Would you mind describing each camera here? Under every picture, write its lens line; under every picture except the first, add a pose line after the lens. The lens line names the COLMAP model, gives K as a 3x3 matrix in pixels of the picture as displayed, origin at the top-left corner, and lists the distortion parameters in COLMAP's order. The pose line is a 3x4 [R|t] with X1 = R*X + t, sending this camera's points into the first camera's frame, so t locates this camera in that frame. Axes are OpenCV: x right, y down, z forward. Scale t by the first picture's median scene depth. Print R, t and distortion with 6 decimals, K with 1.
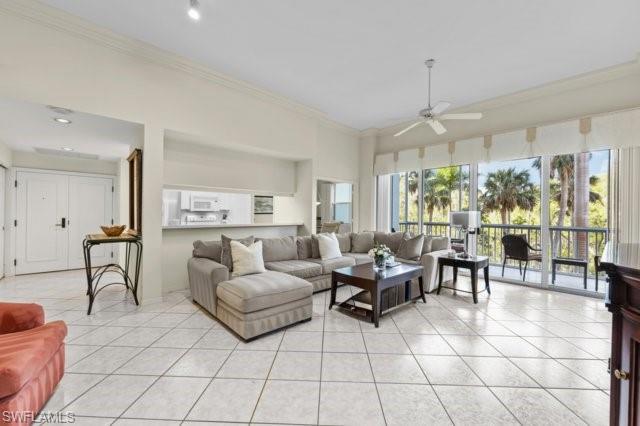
lens RADIAL K [[265.3, 0, 319.9], [0, 265.3, 211.3], [0, 0, 1]] dist [0.002078, 0.000444]
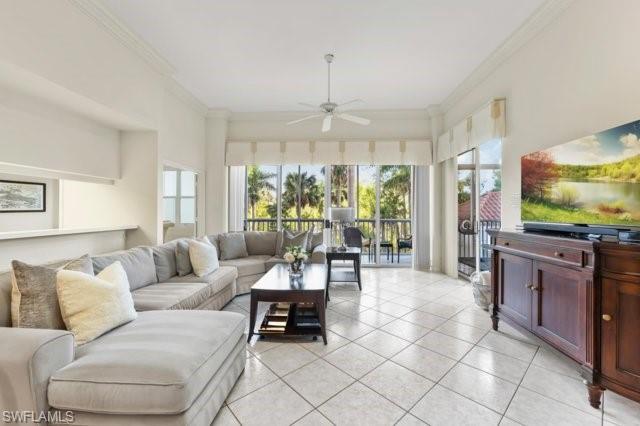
lens RADIAL K [[265.3, 0, 323.0], [0, 265.3, 208.6], [0, 0, 1]] dist [0.002078, 0.000444]
pose [[0.714717, -0.003001, 0.699407, -0.148857], [0.000909, 0.999994, 0.003362, 0.000064], [-0.699413, -0.001767, 0.714715, 0.155837]]
